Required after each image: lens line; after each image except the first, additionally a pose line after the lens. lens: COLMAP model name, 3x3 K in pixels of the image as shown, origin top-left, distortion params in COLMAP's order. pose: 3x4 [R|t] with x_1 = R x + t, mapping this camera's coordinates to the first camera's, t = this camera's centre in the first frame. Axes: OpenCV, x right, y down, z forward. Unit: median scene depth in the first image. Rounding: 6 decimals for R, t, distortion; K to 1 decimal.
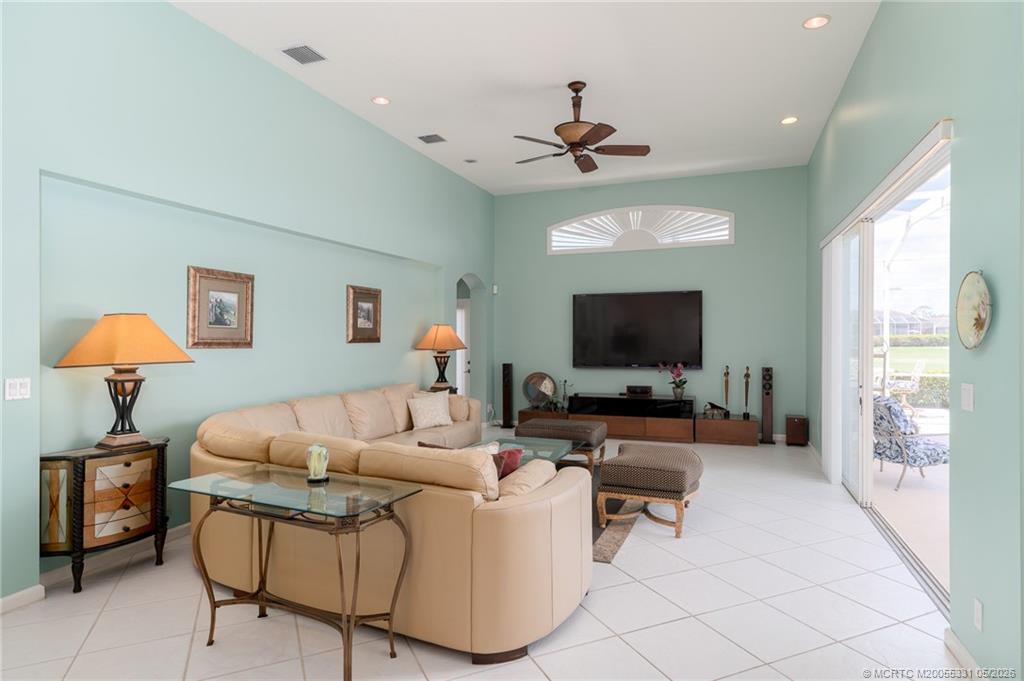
lens RADIAL K [[574.2, 0, 507.2], [0, 574.2, 341.2], [0, 0, 1]] dist [0.001571, 0.001218]
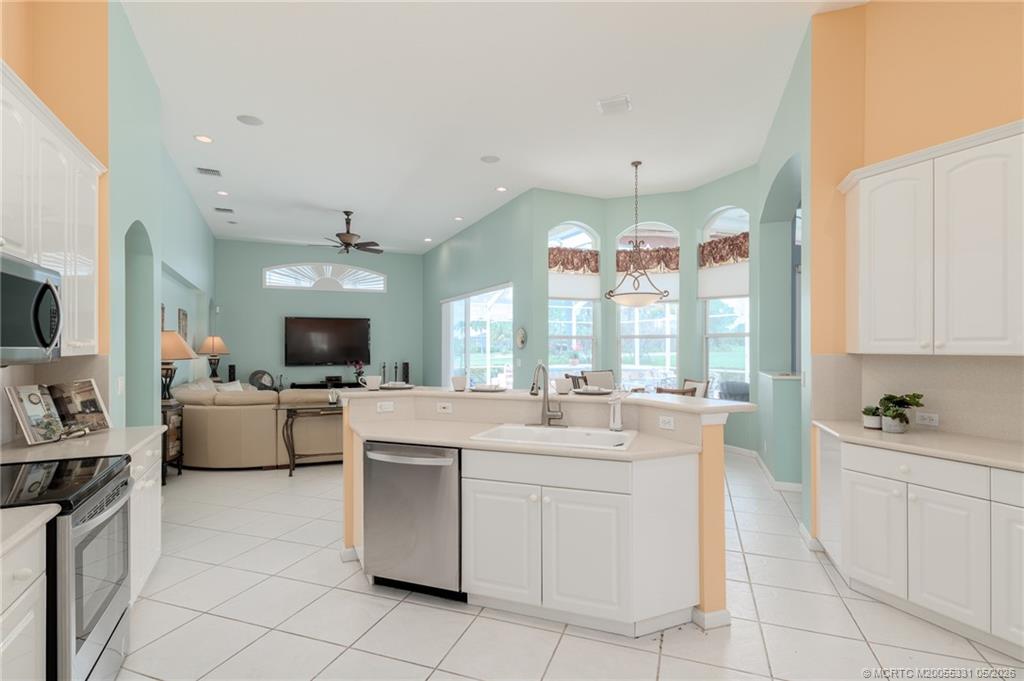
lens RADIAL K [[516.8, 0, 507.1], [0, 516.8, 346.6], [0, 0, 1]] dist [0.000597, 0.000024]
pose [[0.702370, 0.002398, 0.711808, -0.491721], [0.003124, 0.999974, -0.006451, 0.006293], [-0.711805, 0.006755, 0.702344, -0.387100]]
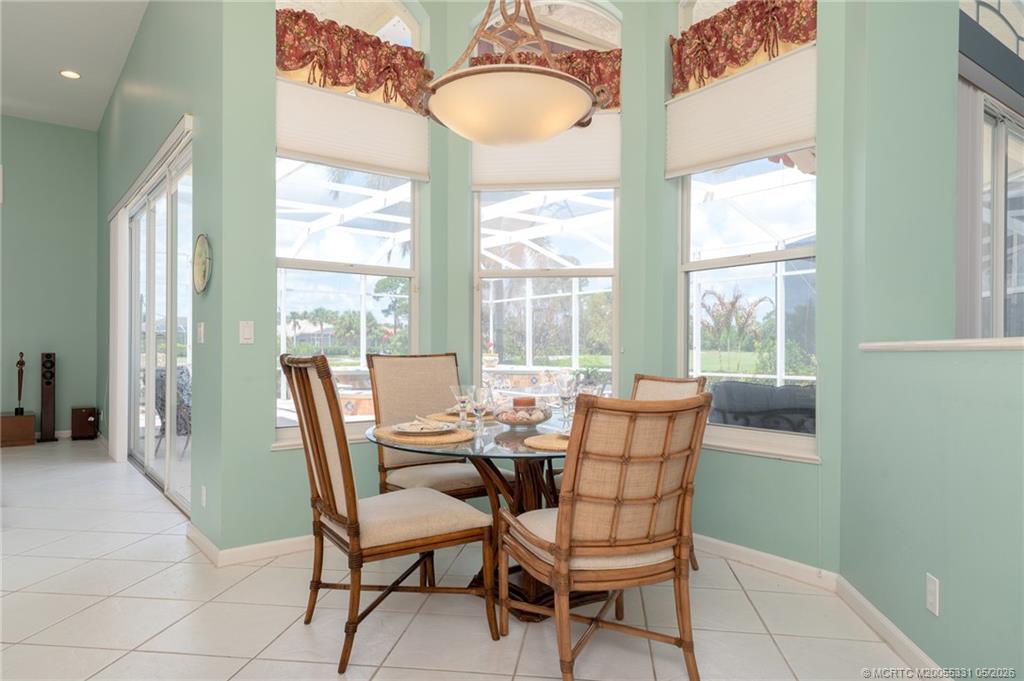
lens RADIAL K [[675.0, 0, 506.9], [0, 675.0, 348.6], [0, 0, 1]] dist [0.008798, 0.017224]
pose [[0.539378, 0.005229, 0.842048, -0.035632], [0.000528, 0.999978, -0.006548, 0.045793], [-0.842064, 0.003976, 0.539363, -0.130326]]
